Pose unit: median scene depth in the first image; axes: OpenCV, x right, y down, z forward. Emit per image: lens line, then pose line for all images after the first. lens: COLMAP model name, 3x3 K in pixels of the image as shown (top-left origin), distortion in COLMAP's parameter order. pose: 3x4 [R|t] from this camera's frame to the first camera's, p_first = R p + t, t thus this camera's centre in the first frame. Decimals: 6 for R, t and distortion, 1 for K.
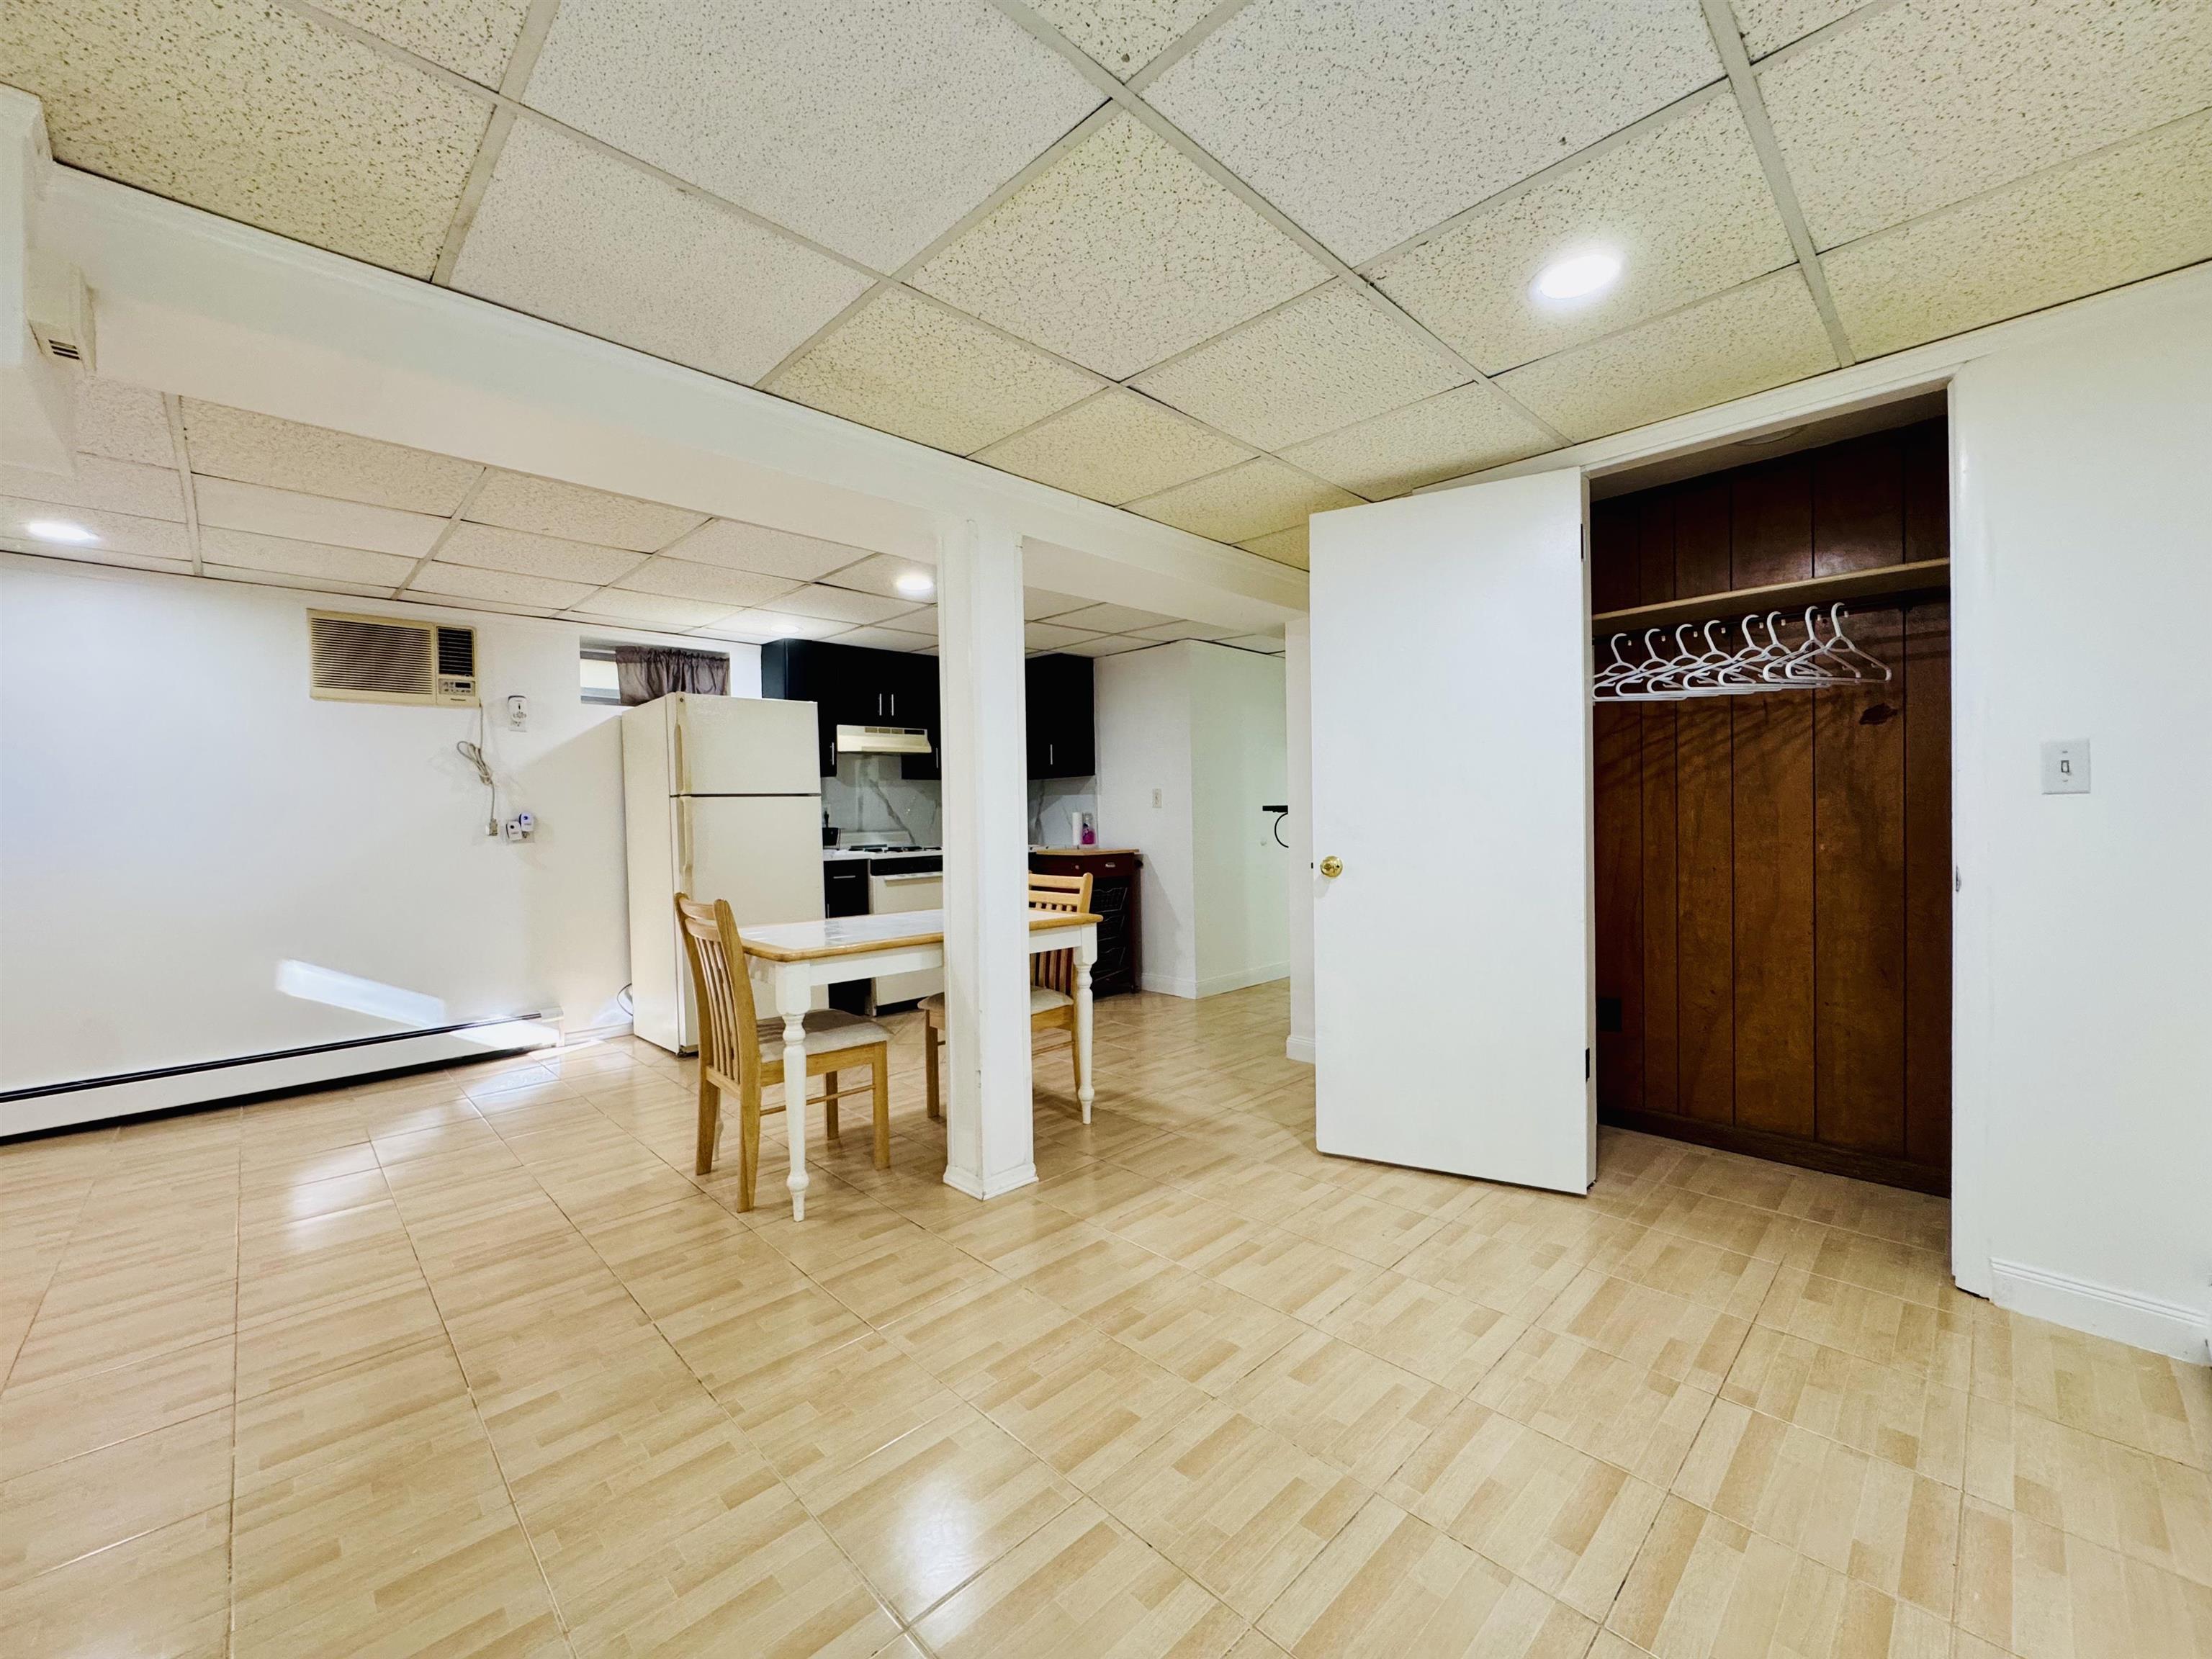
lens RADIAL K [[885.3, 0, 1096.2], [0, 885.3, 827.6], [0, 0, 1]] dist [-0.001687, 0.000339]
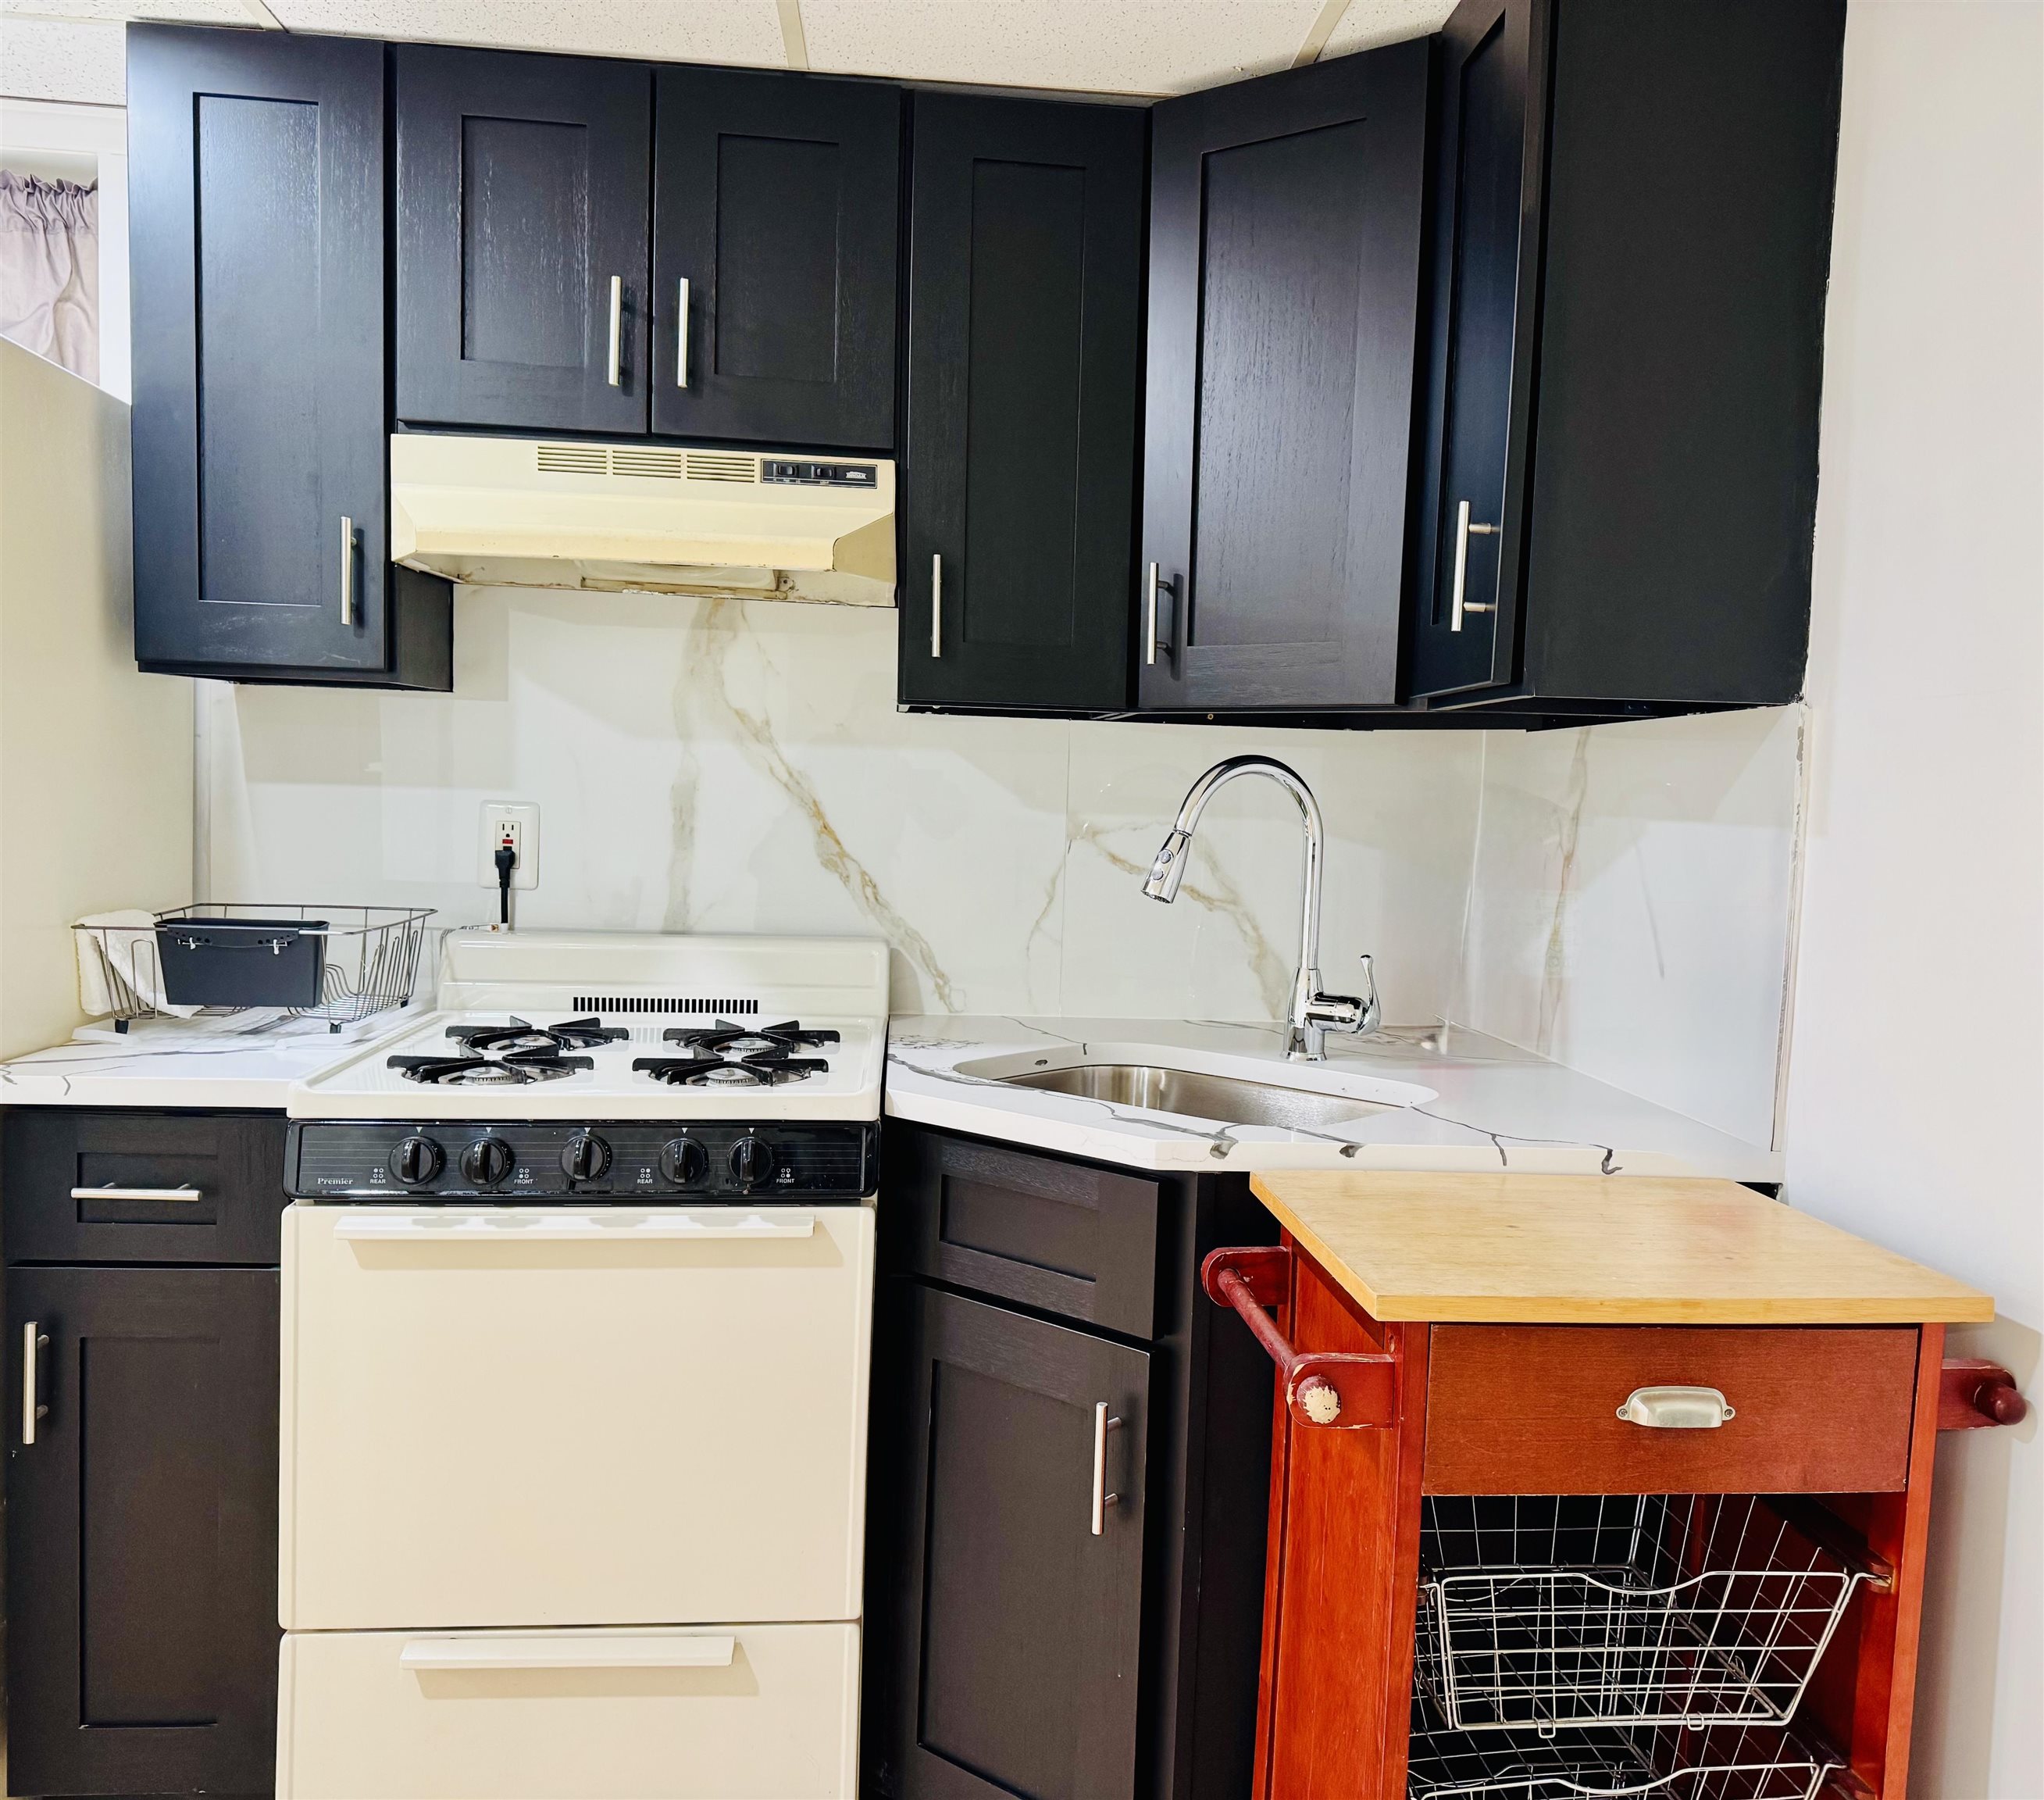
lens RADIAL K [[1669.7, 0, 1071.2], [0, 1669.7, 903.2], [0, 0, 1]] dist [0.059392, -0.071728]
pose [[0.785961, 0.085279, -0.612367, 0.190631], [-0.060749, 0.996301, 0.060777, -0.082465], [0.615285, -0.010567, 0.788234, 1.636313]]
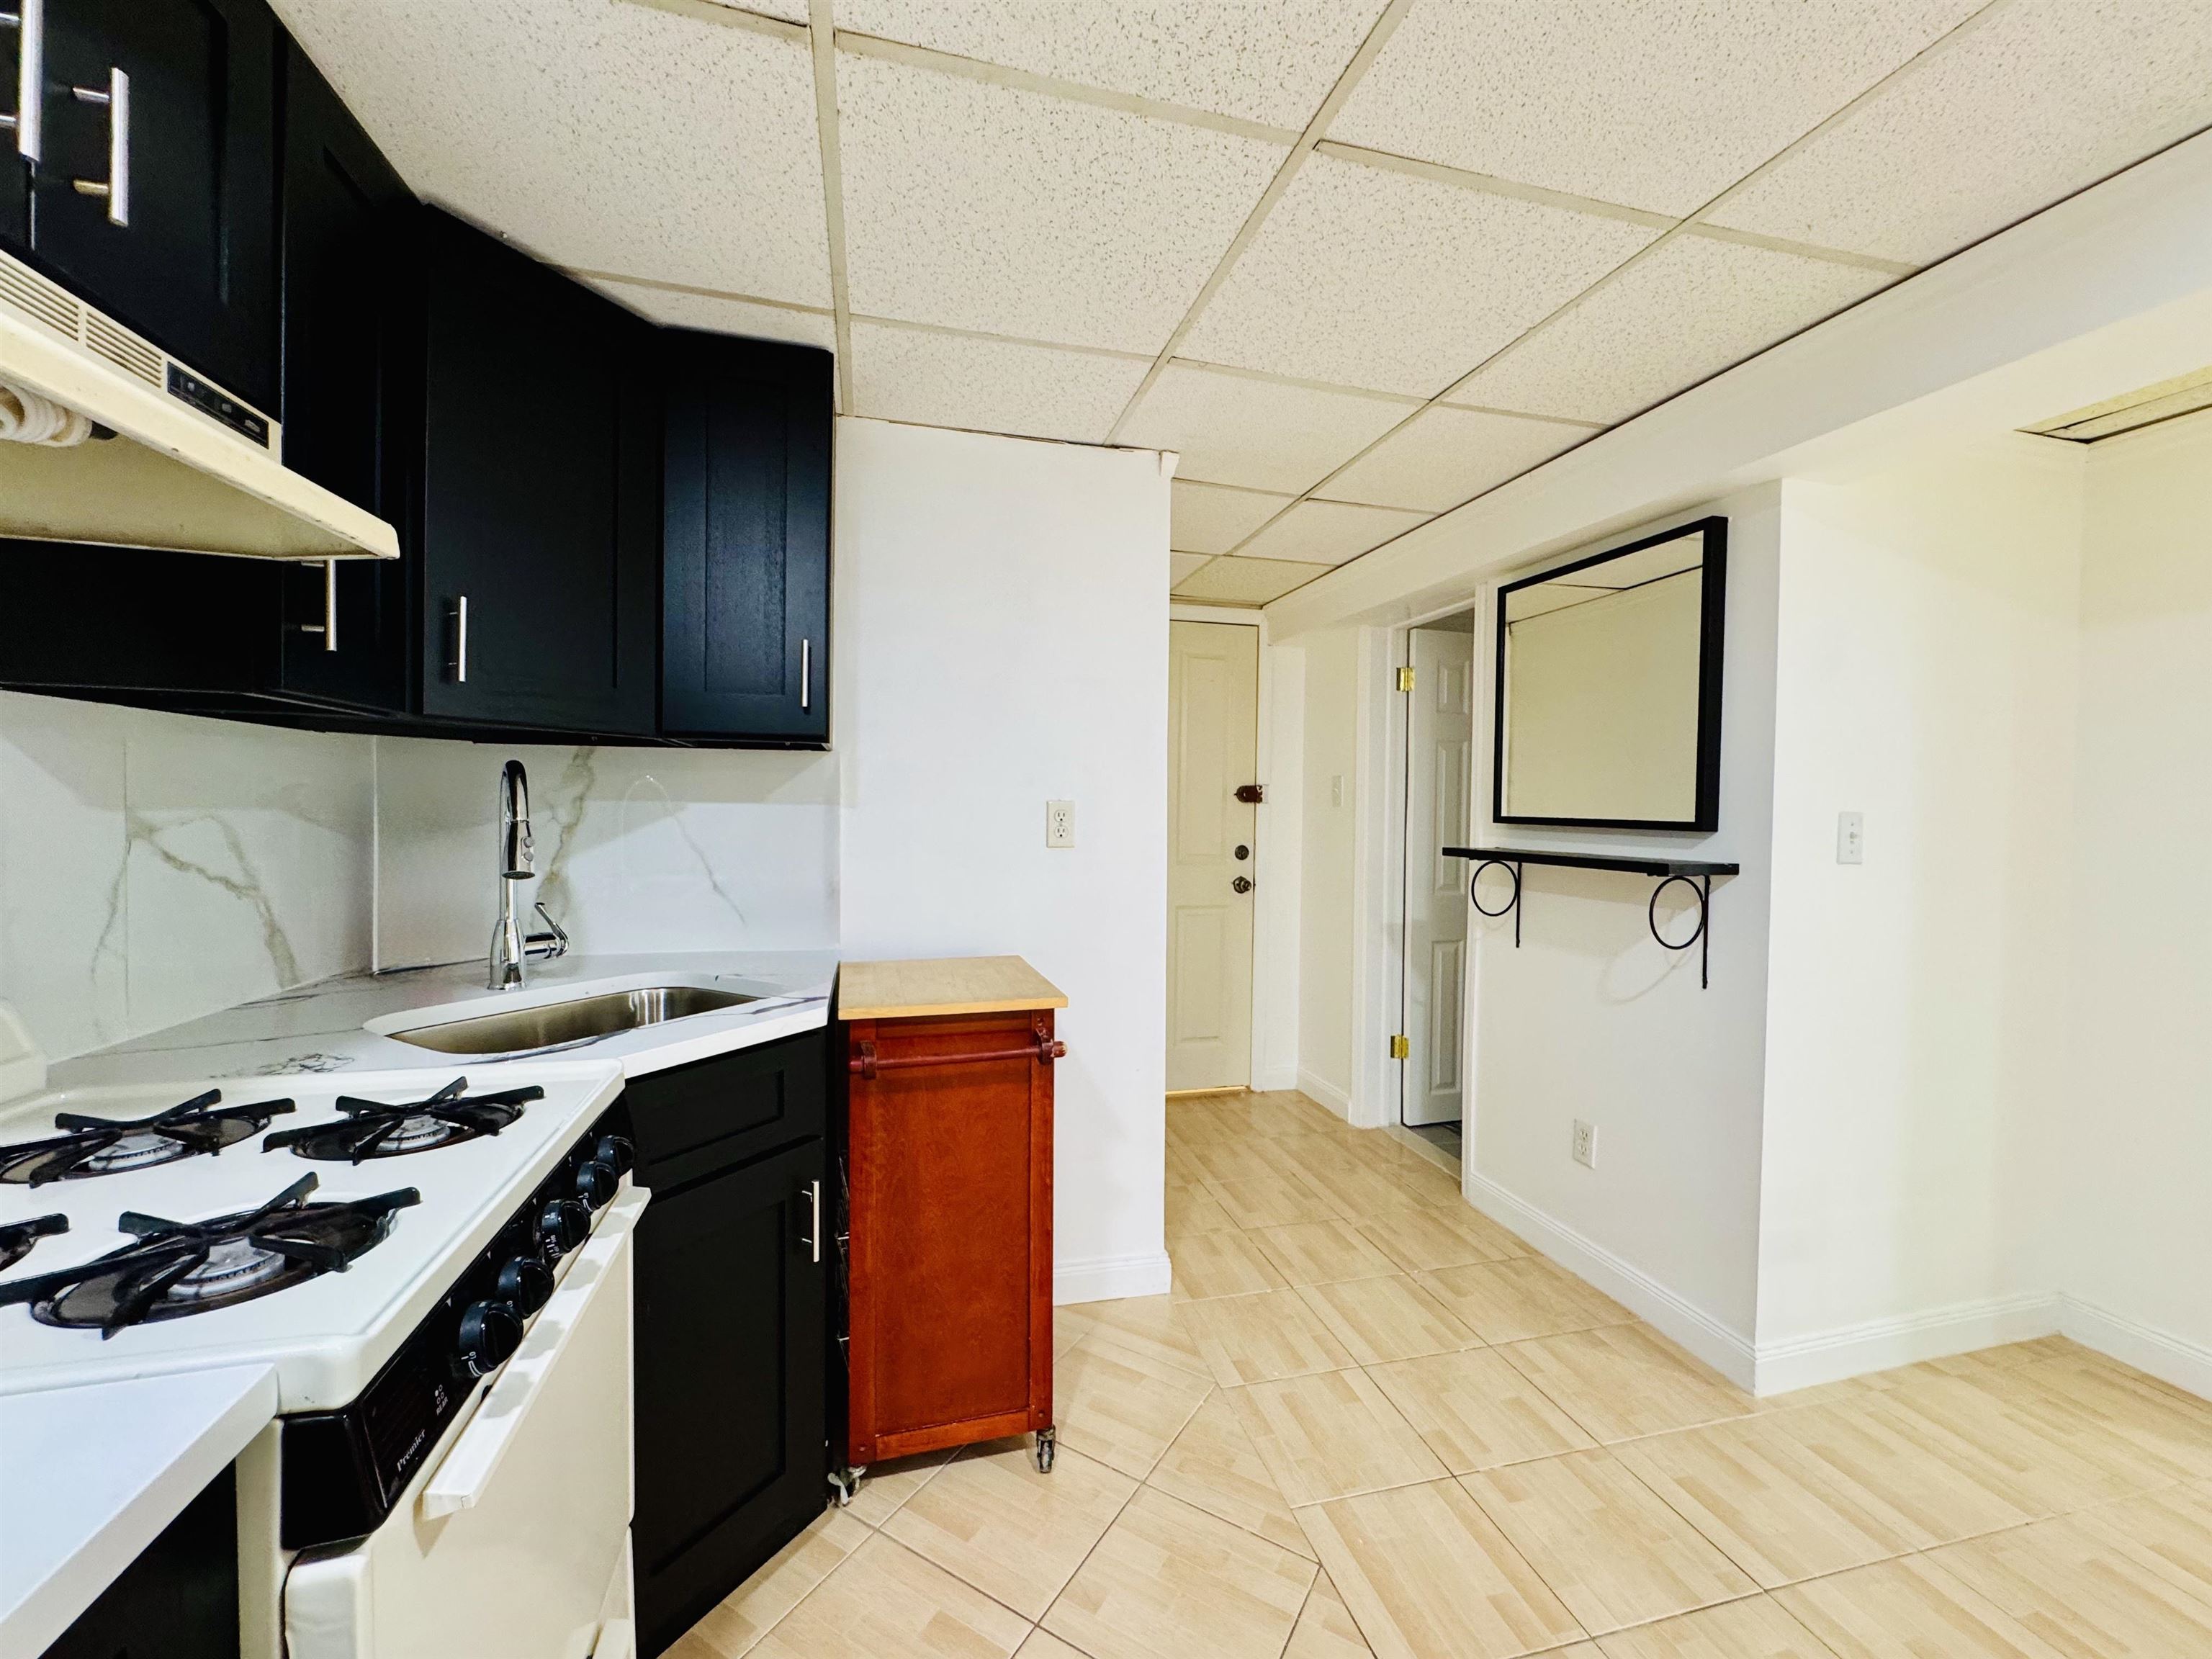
lens RADIAL K [[885.3, 0, 1102.0], [0, 885.3, 829.0], [0, 0, 1]] dist [-0.001687, 0.000339]
pose [[0.492217, 0.002765, 0.870468, -0.602557], [-0.005429, 0.999985, -0.000106, -0.068151], [-0.870456, -0.004673, 0.492224, 1.736730]]
